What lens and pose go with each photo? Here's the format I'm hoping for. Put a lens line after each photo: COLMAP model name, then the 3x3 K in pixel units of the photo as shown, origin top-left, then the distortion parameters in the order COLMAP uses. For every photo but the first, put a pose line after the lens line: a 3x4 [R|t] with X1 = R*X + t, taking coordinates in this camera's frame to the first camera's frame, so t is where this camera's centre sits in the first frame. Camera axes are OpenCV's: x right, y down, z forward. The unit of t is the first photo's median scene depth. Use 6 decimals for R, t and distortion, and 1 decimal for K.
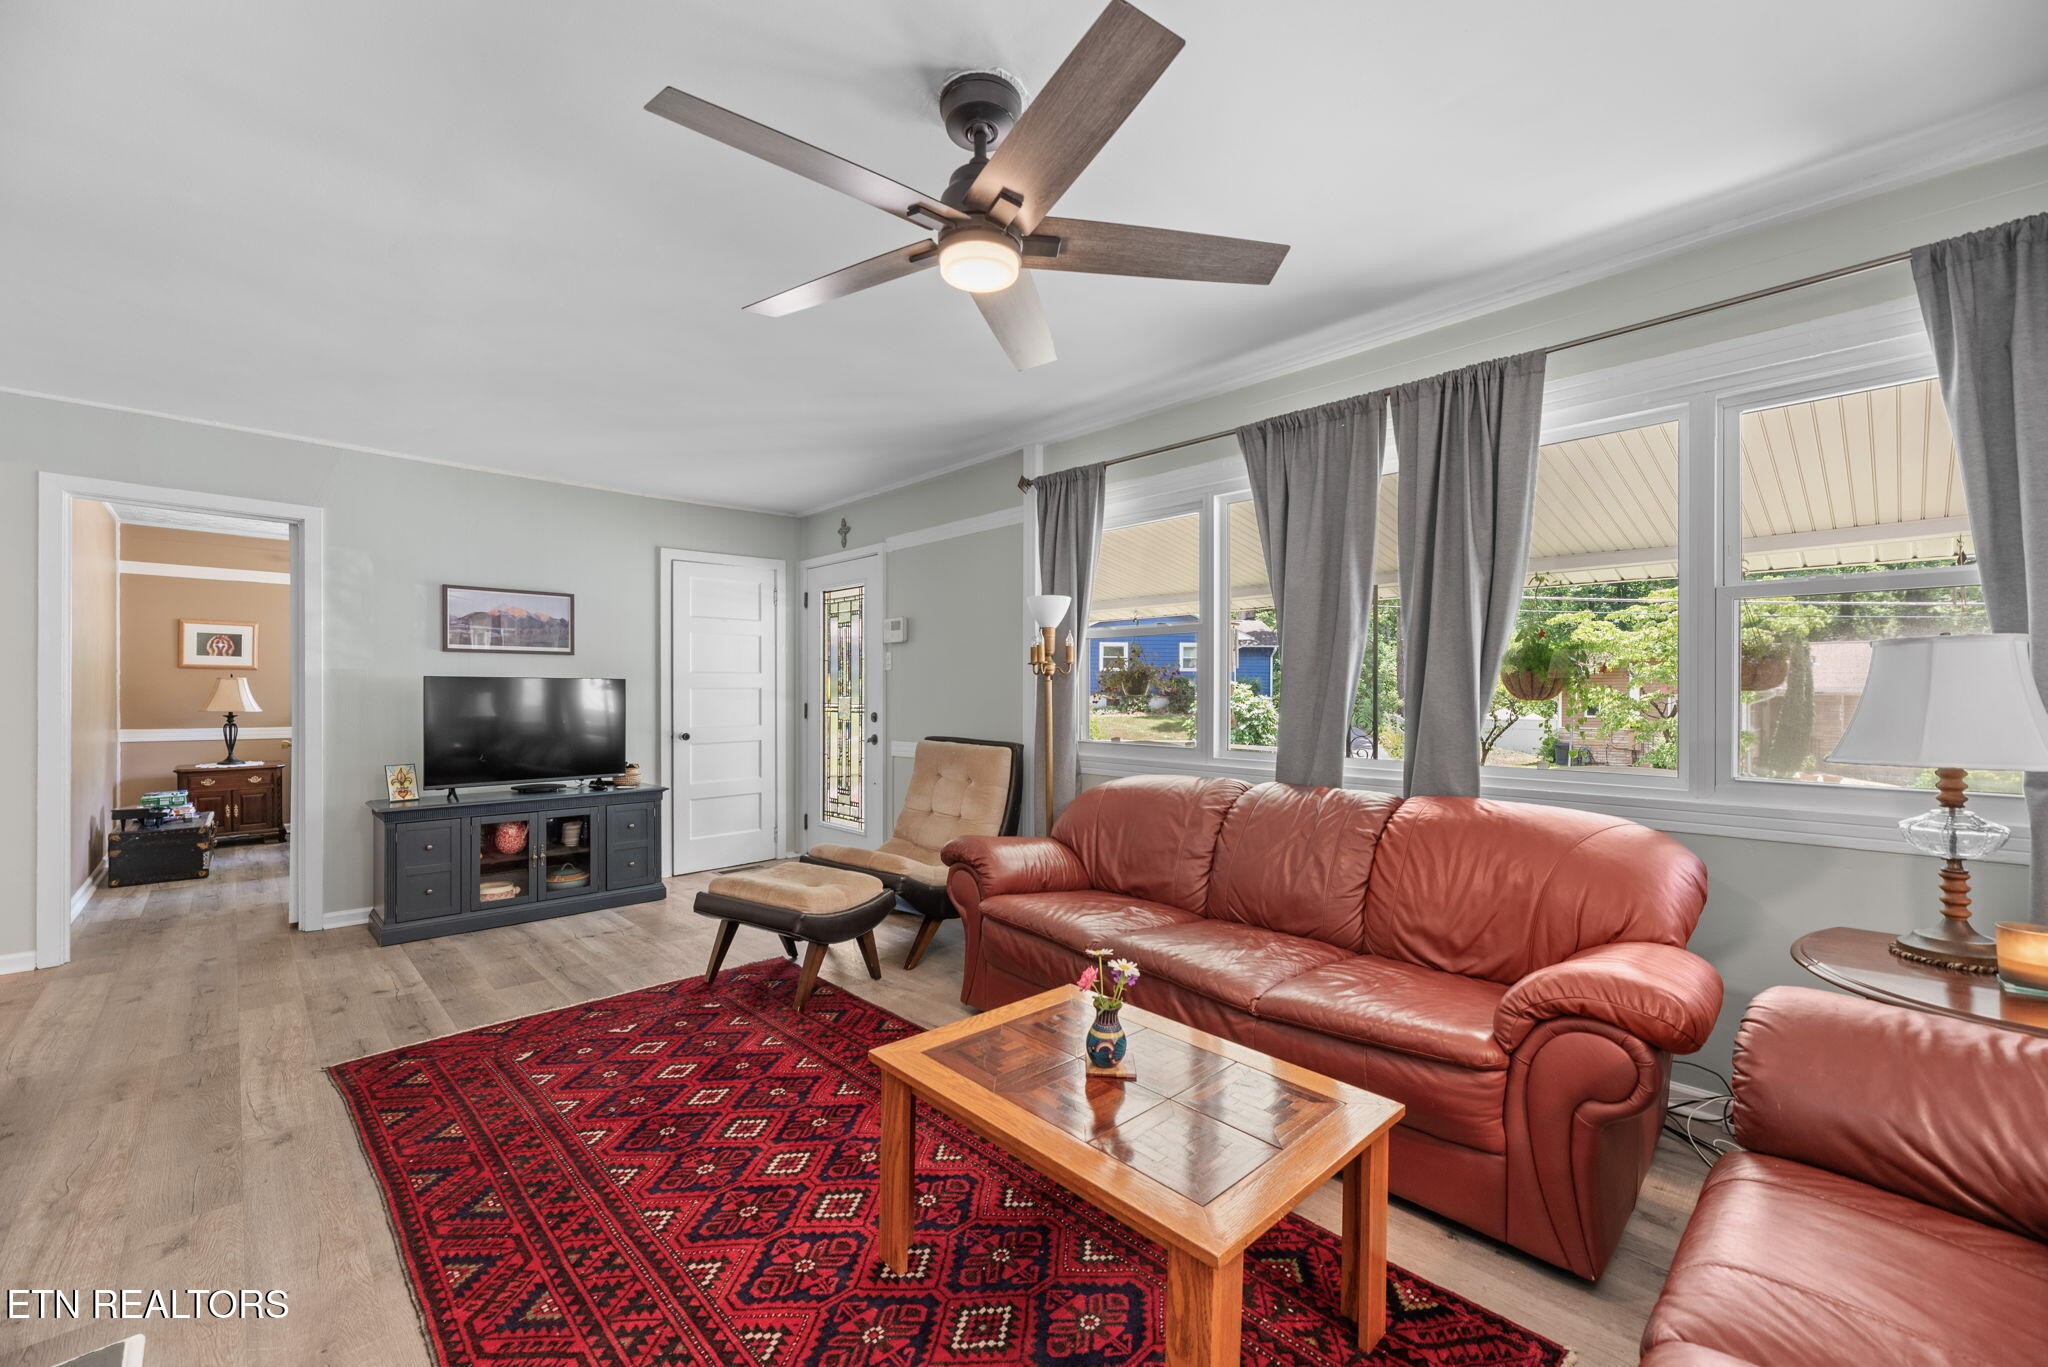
lens RADIAL K [[836.0, 0, 1033.1], [0, 836.0, 691.4], [0, 0, 1]] dist [0.002741, -0.000528]
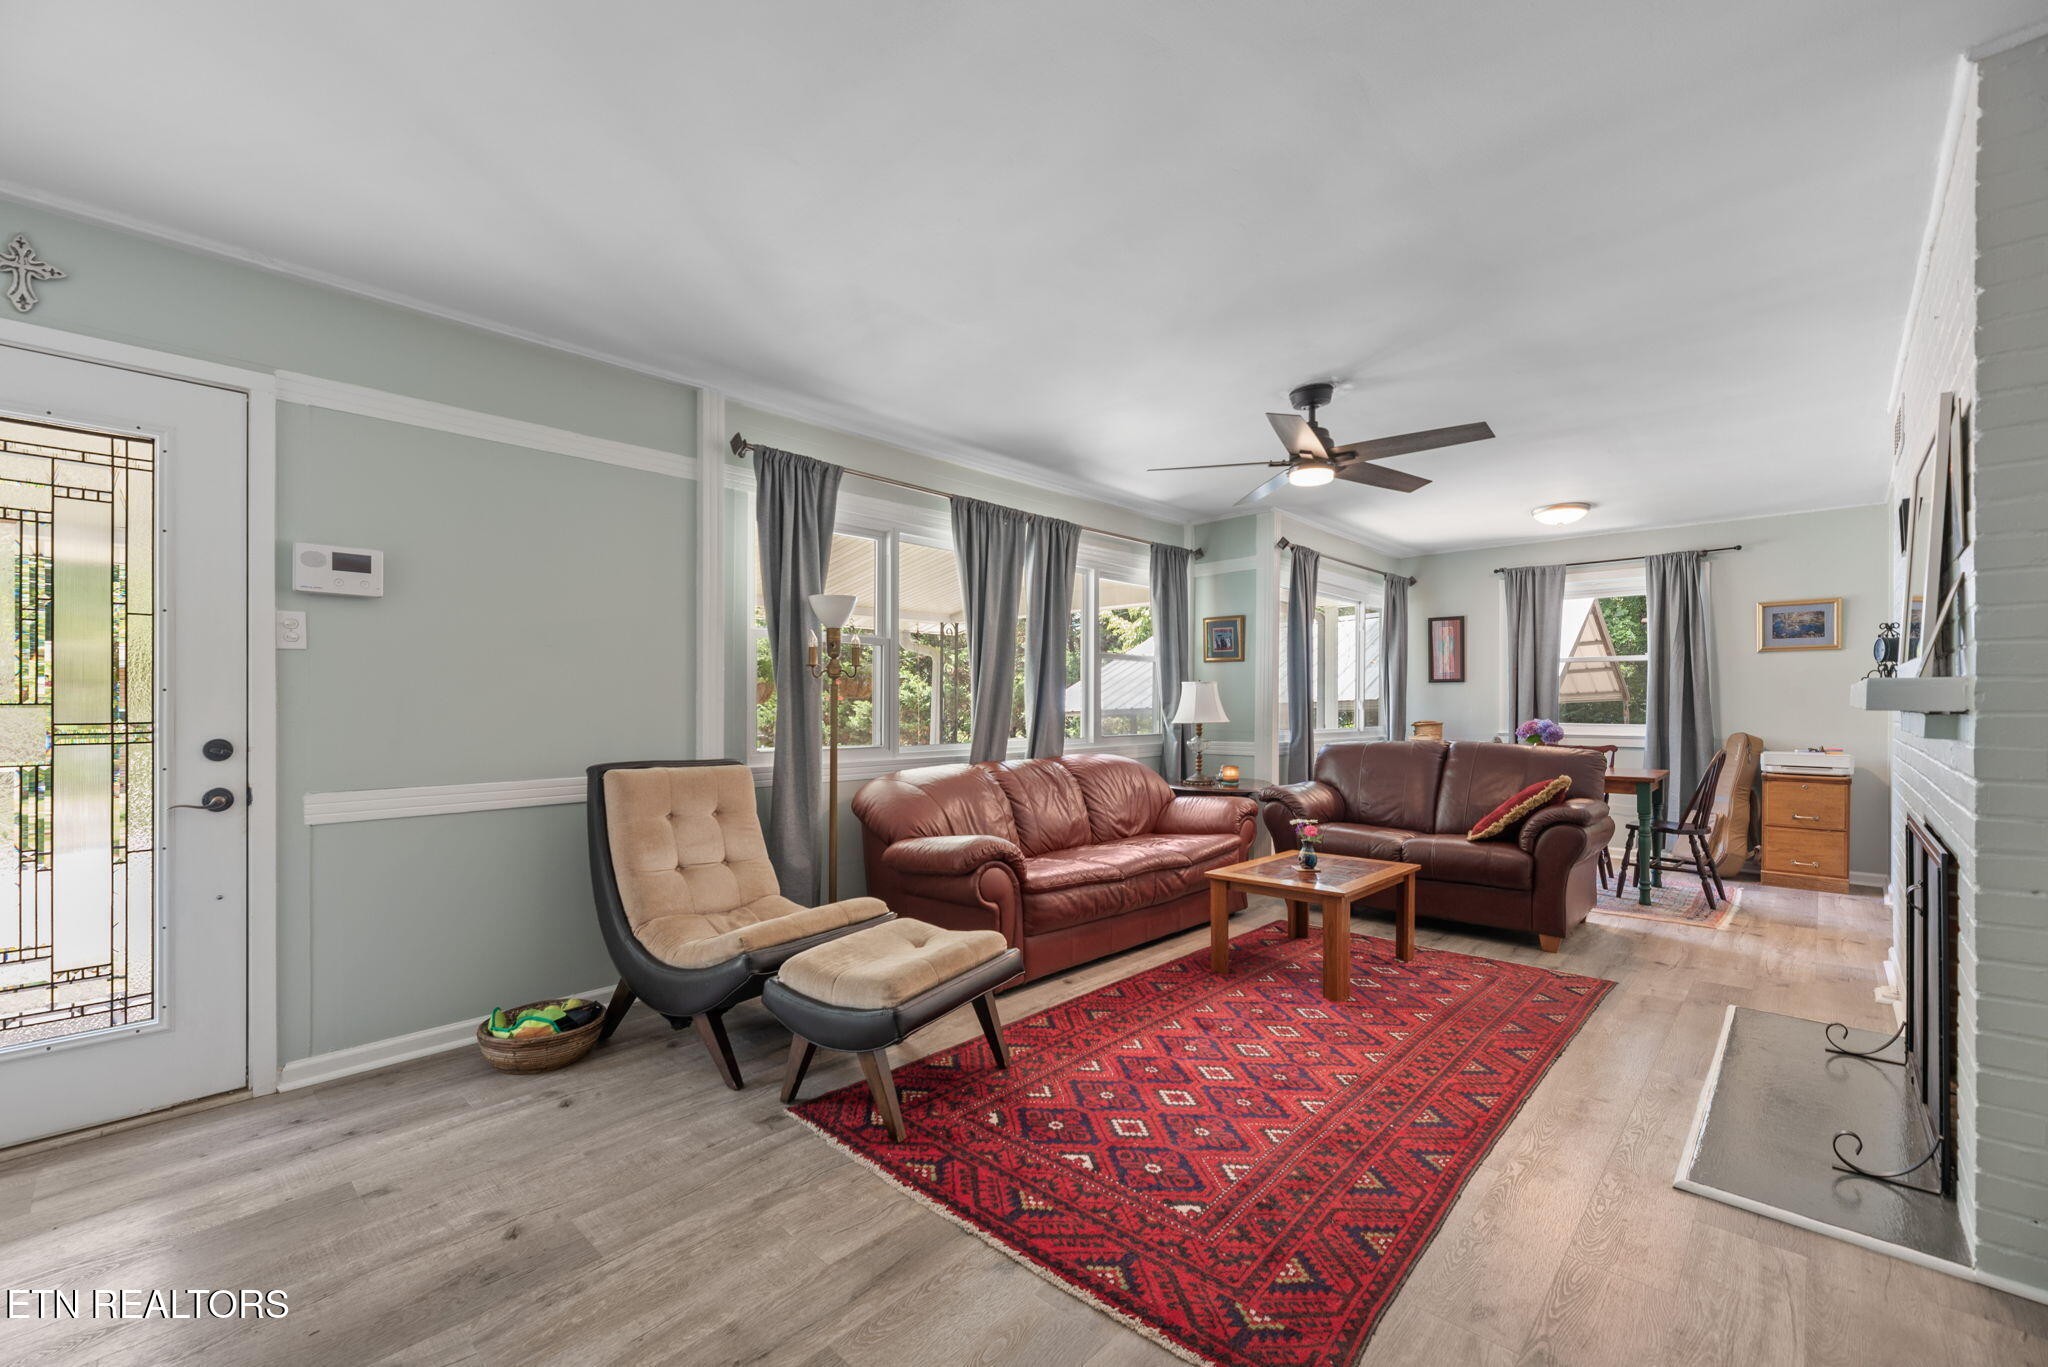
lens RADIAL K [[836.0, 0, 1028.5], [0, 836.0, 695.9], [0, 0, 1]] dist [0.002741, -0.000528]
pose [[-0.050975, 0.007645, 0.998671, -1.286391], [-0.000737, 0.999970, -0.007693, 0.009685], [-0.998700, -0.001128, -0.050968, 1.151048]]
